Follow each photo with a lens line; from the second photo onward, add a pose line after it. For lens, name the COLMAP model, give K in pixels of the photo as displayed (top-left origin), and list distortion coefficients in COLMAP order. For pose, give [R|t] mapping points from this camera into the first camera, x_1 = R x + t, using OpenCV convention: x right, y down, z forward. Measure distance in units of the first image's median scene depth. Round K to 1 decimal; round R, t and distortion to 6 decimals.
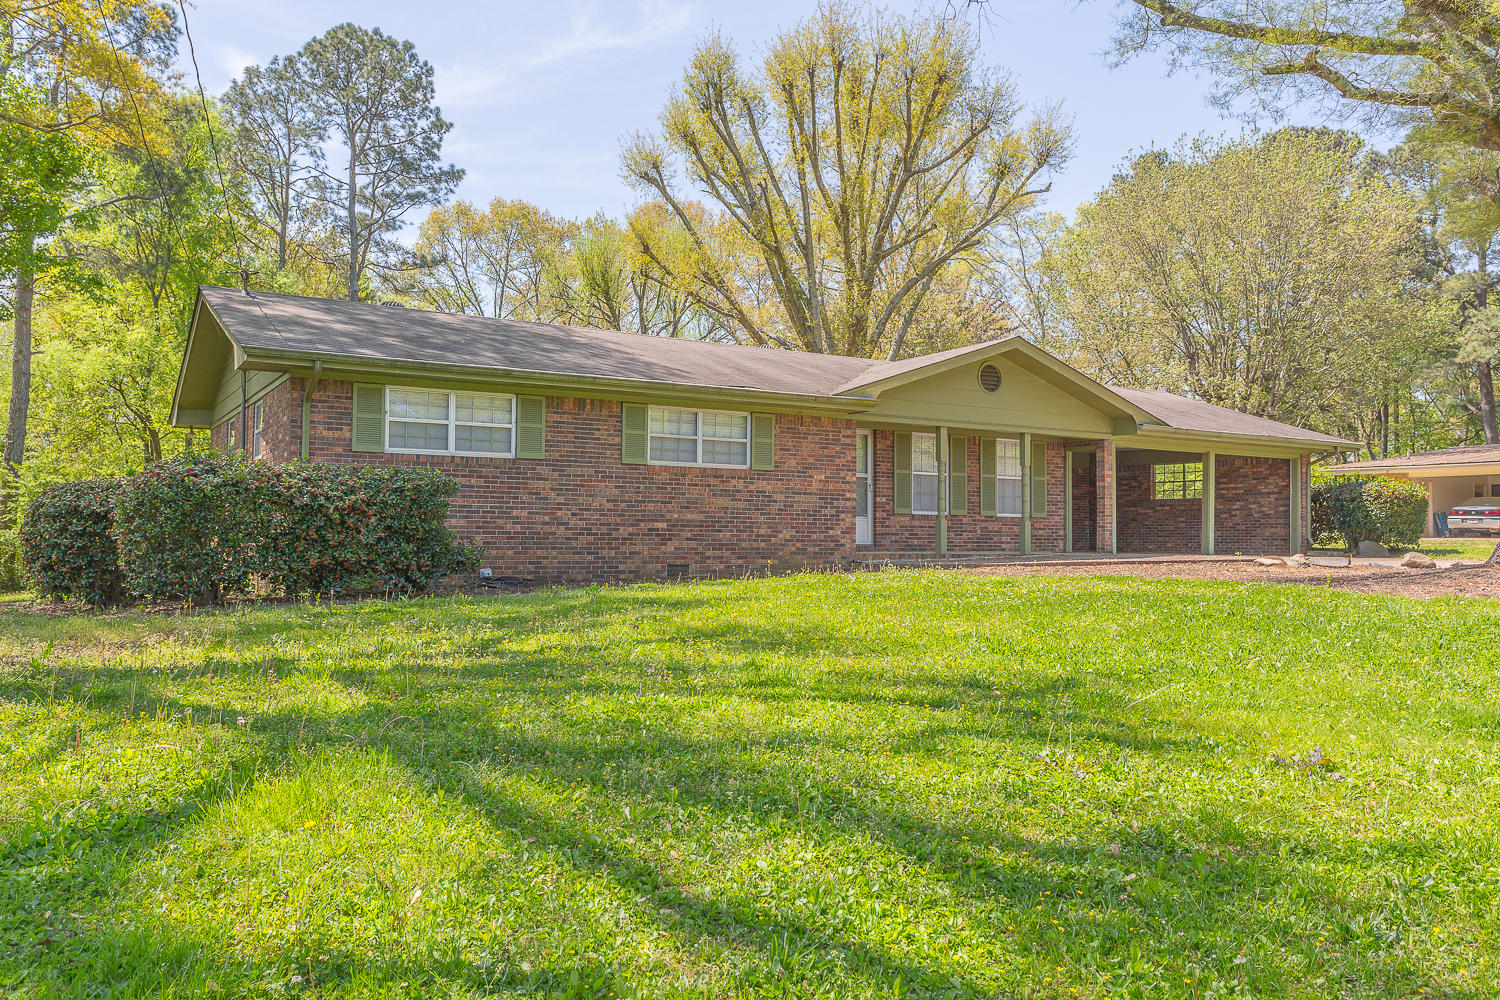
lens RADIAL K [[1134.8, 0, 753.3], [0, 1134.8, 495.6], [0, 0, 1]] dist [0.027326, -0.001146]
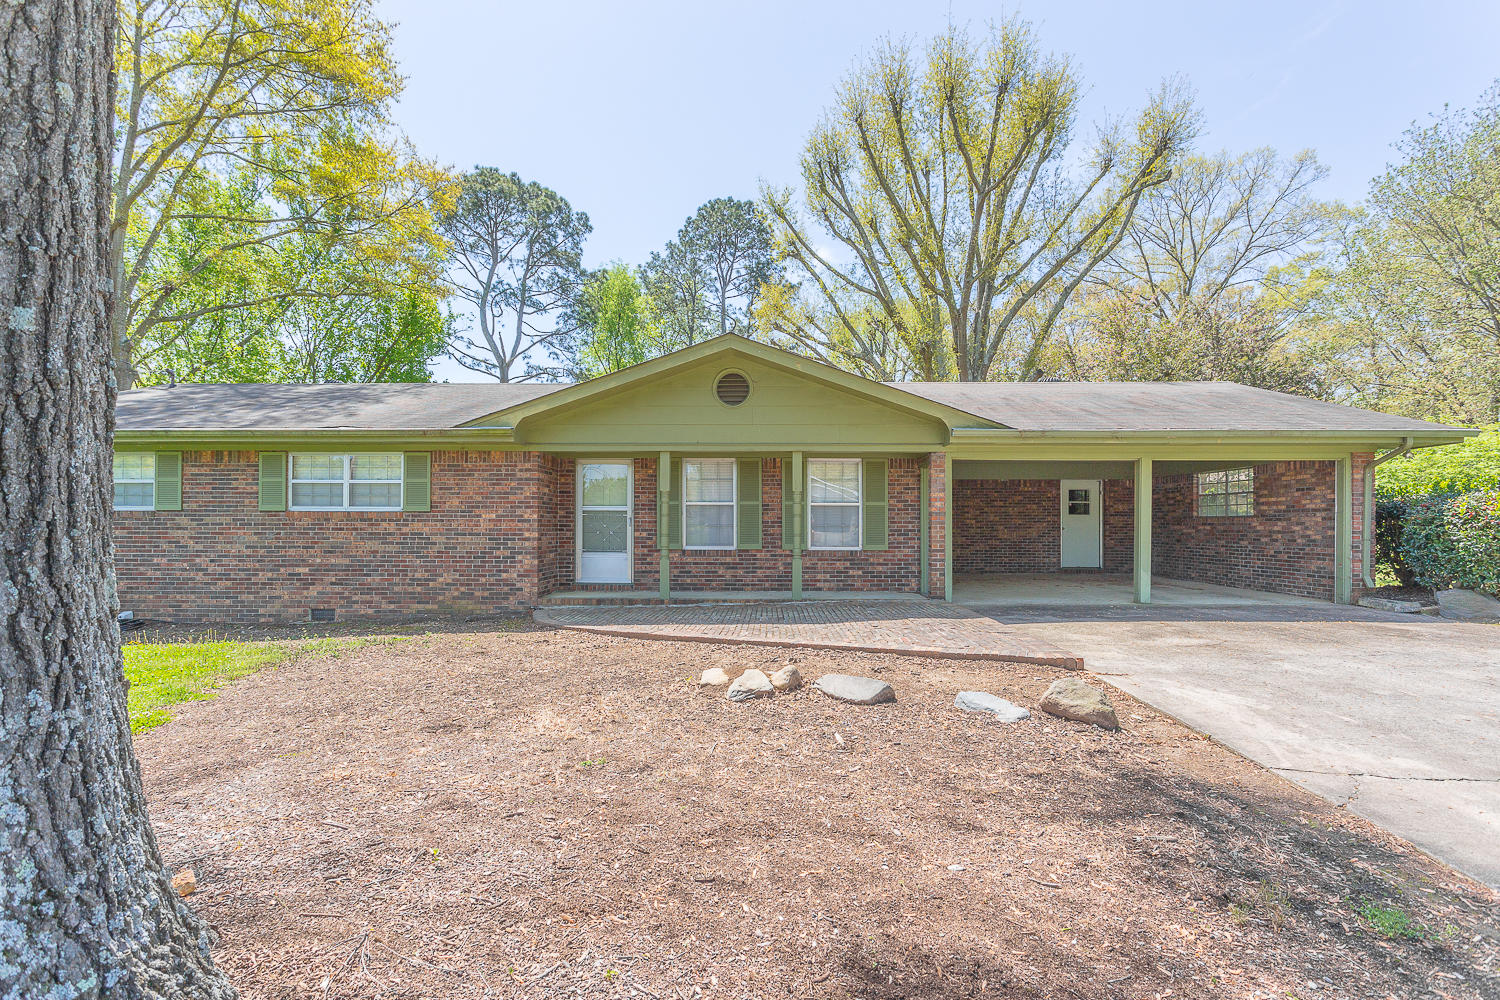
lens RADIAL K [[708.4, 0, 757.8], [0, 708.4, 515.7], [0, 0, 1]] dist [0.002059, 0.000809]
pose [[0.846962, -0.014861, -0.531446, 0.570512], [0.025770, 0.999582, 0.013118, -0.019244], [0.531029, -0.024806, 0.846990, 0.646980]]
